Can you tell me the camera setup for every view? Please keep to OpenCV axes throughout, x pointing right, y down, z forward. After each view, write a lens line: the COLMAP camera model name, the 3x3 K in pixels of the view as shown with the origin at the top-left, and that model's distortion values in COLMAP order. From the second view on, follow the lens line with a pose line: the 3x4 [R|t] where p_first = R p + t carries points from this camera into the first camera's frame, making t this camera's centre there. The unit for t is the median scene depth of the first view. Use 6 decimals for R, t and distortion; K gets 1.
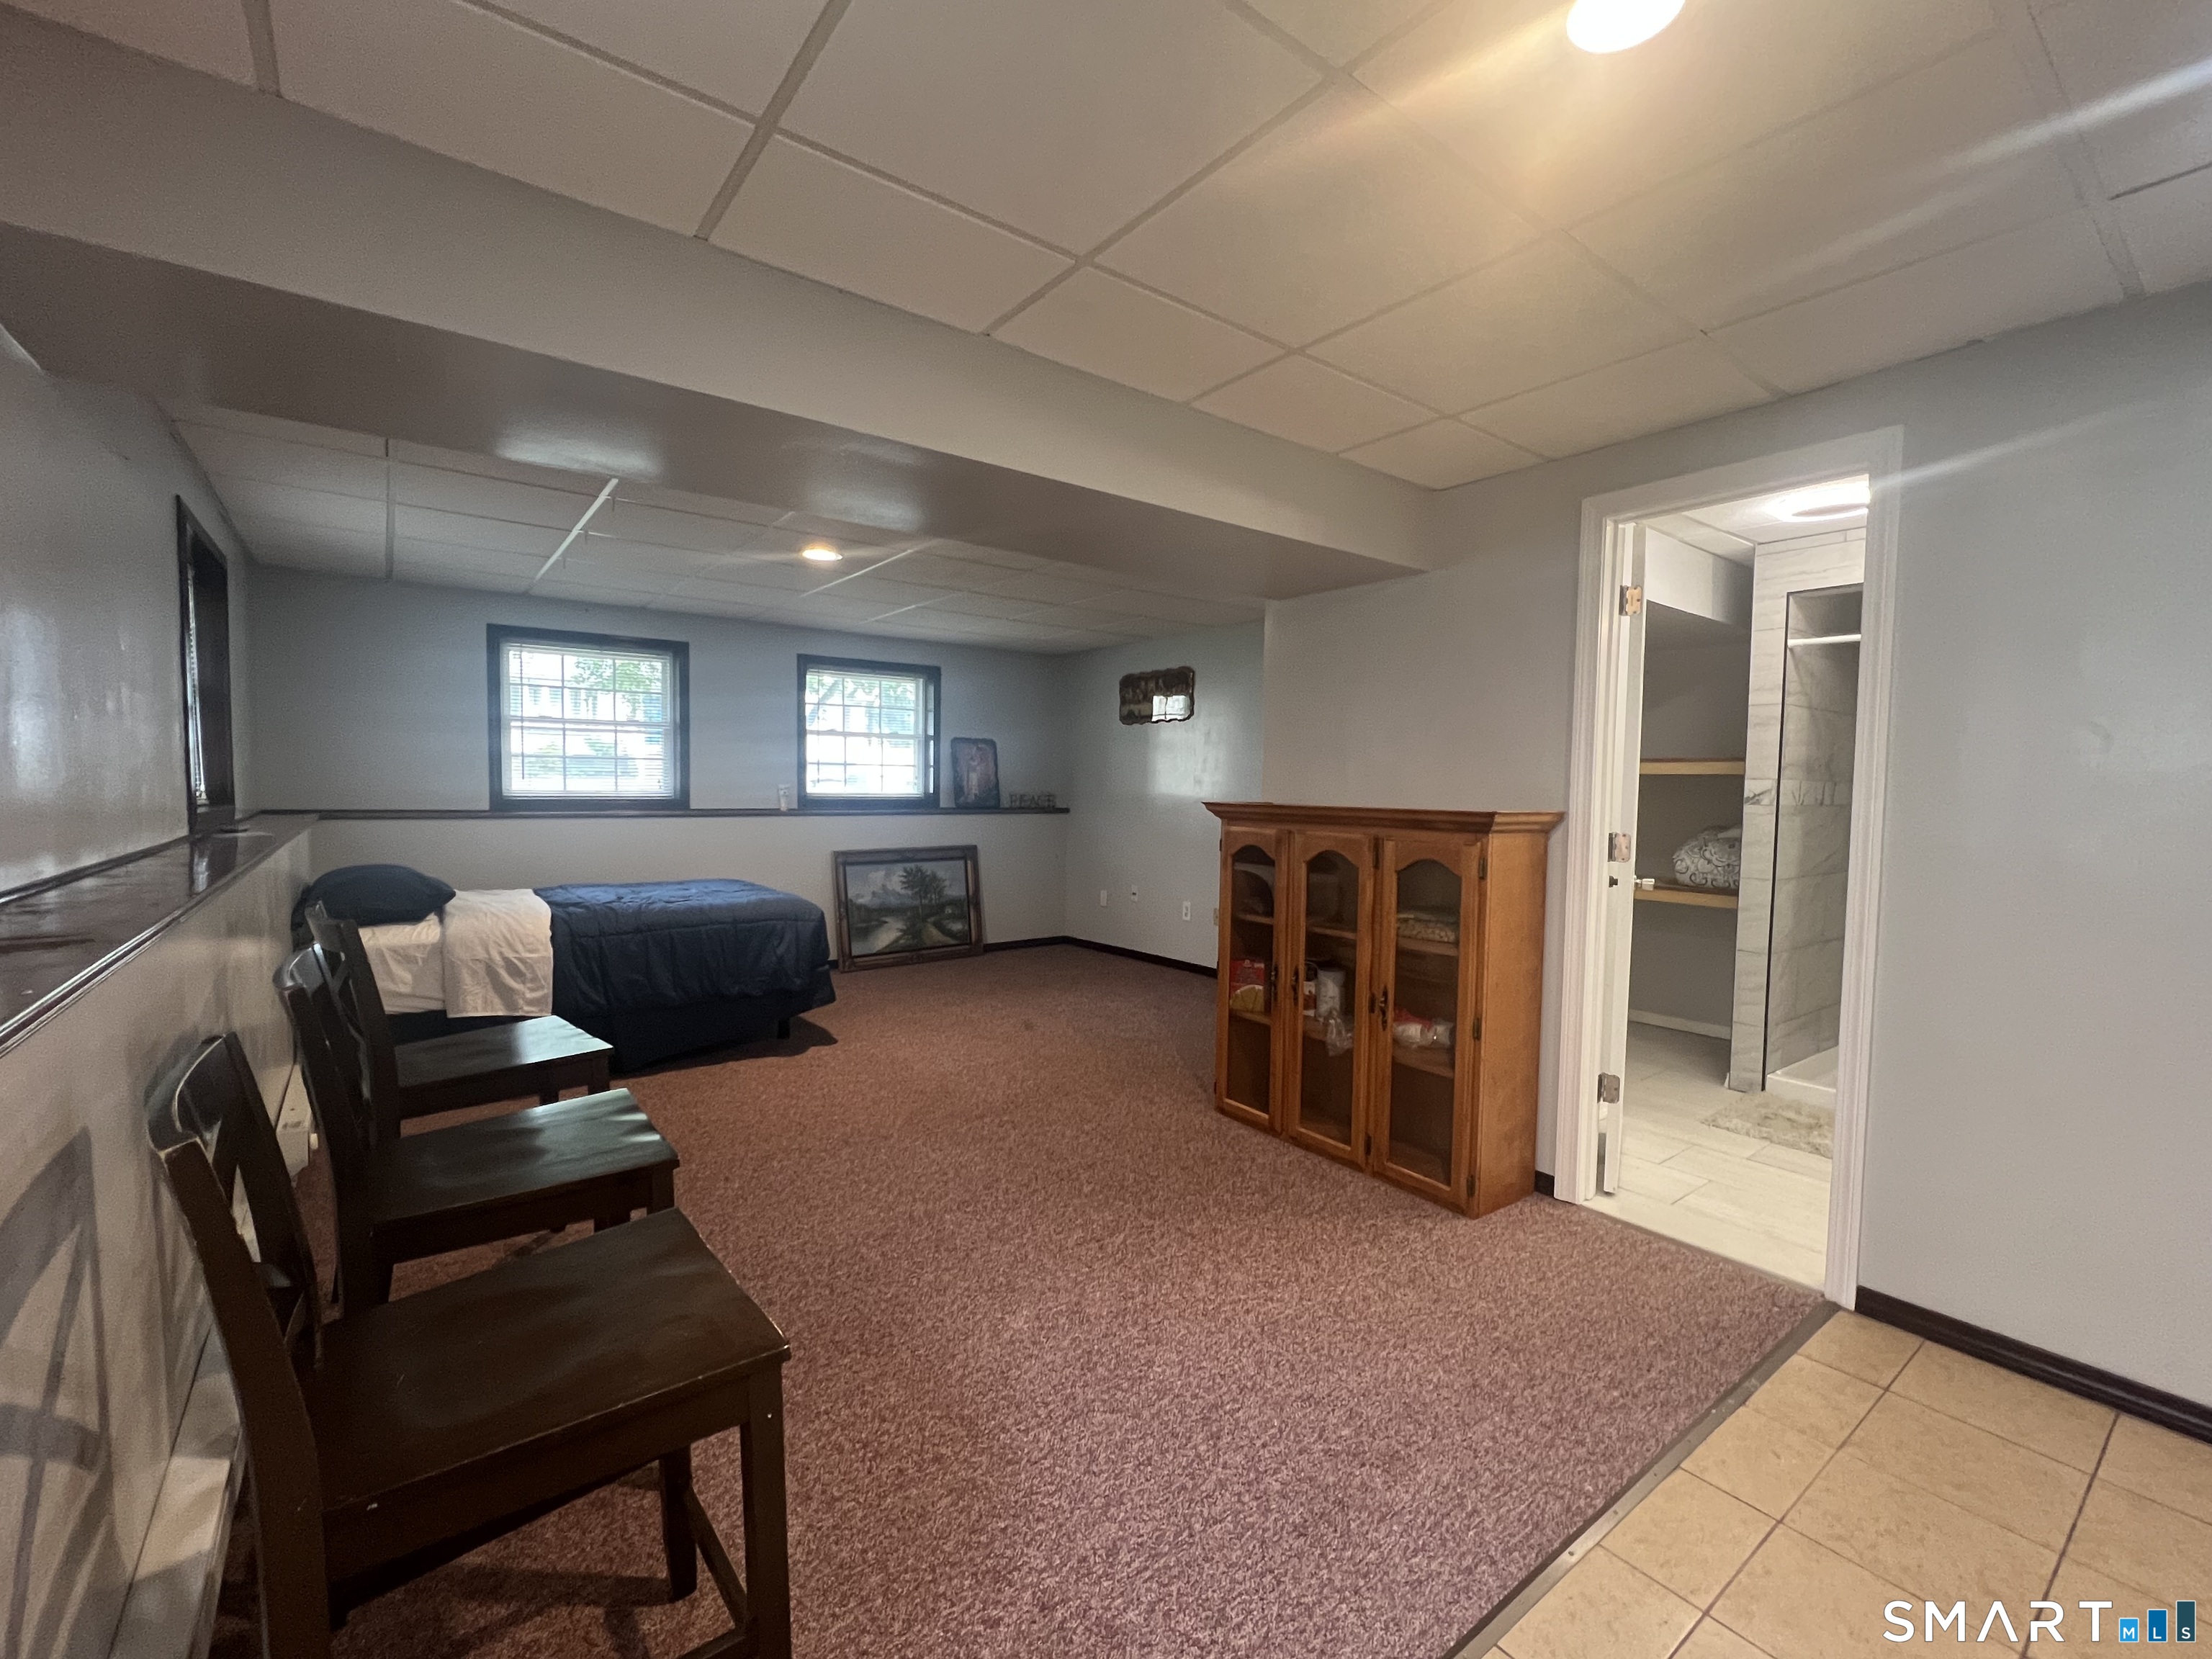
lens RADIAL K [[945.1, 0, 1100.2], [0, 945.1, 836.1], [0, 0, 1]] dist [-0.000119, 0.000049]
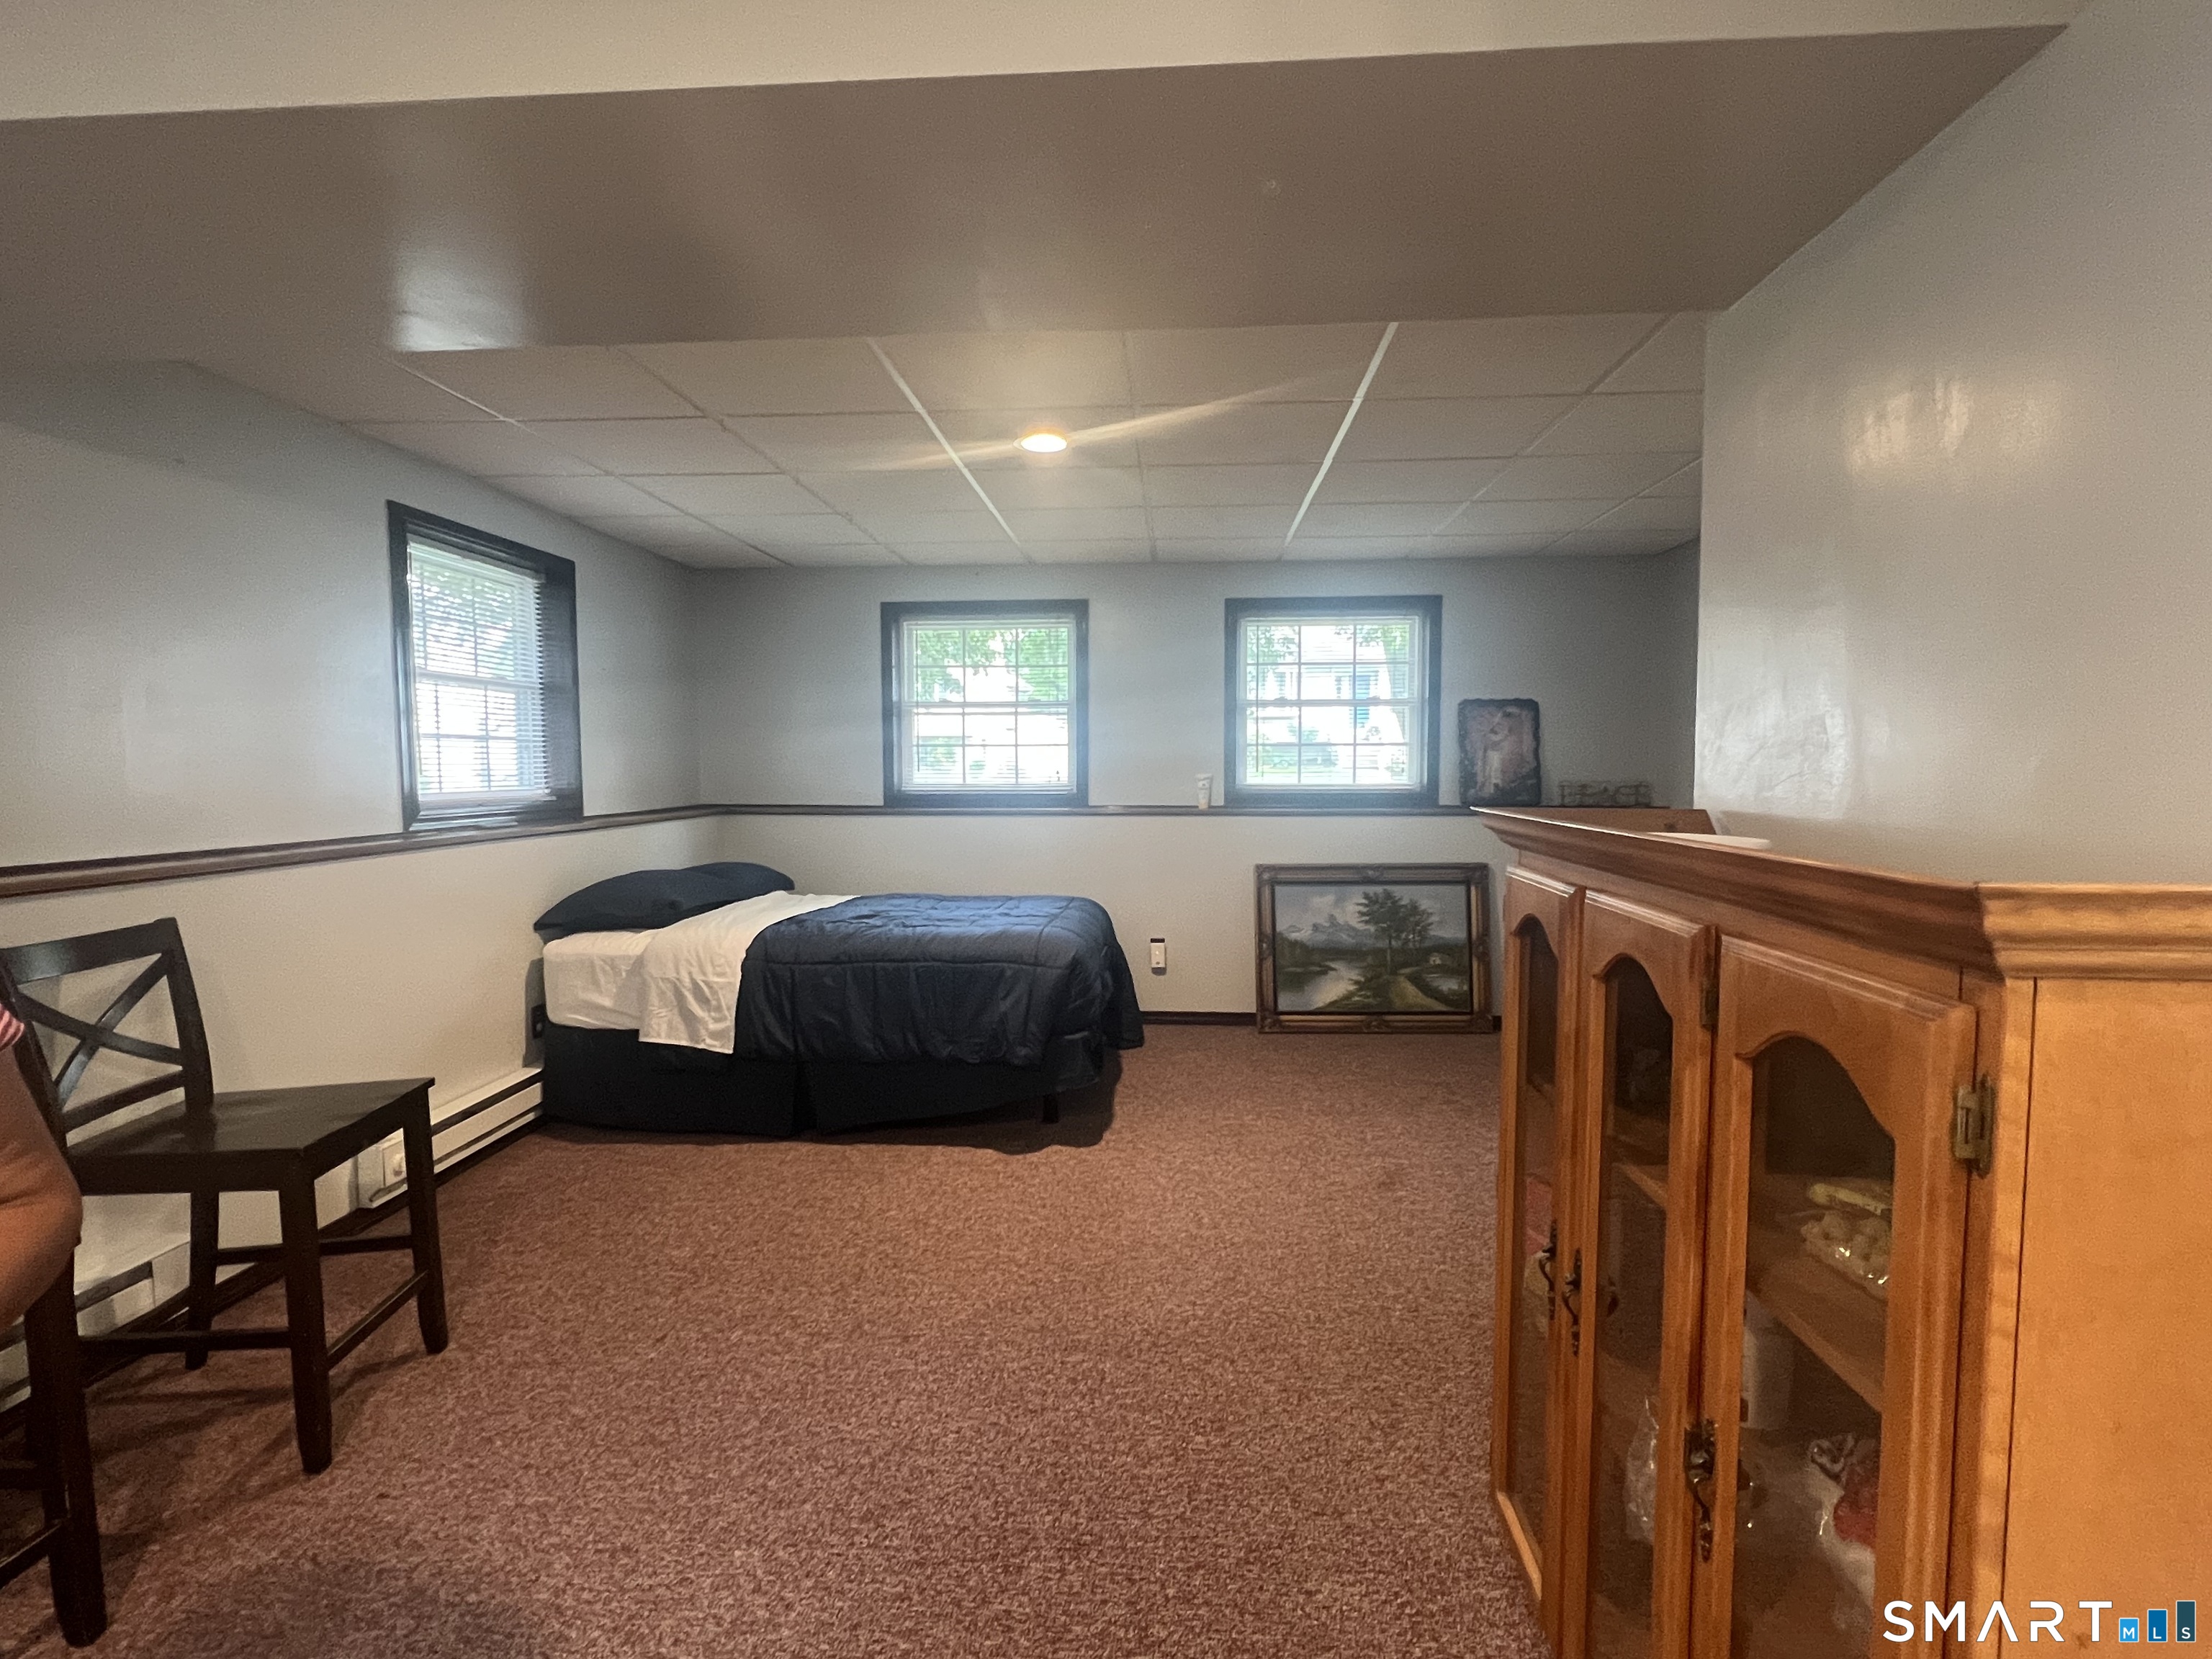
lens RADIAL K [[1092.9, 0, 1096.5], [0, 1092.9, 831.6], [0, 0, 1]] dist [-0.000252, -0.000102]
pose [[0.751839, 0.023487, -0.658929, 0.190094], [-0.022821, 0.999694, 0.009594, -0.015679], [0.658952, 0.007824, 0.752144, 0.300860]]
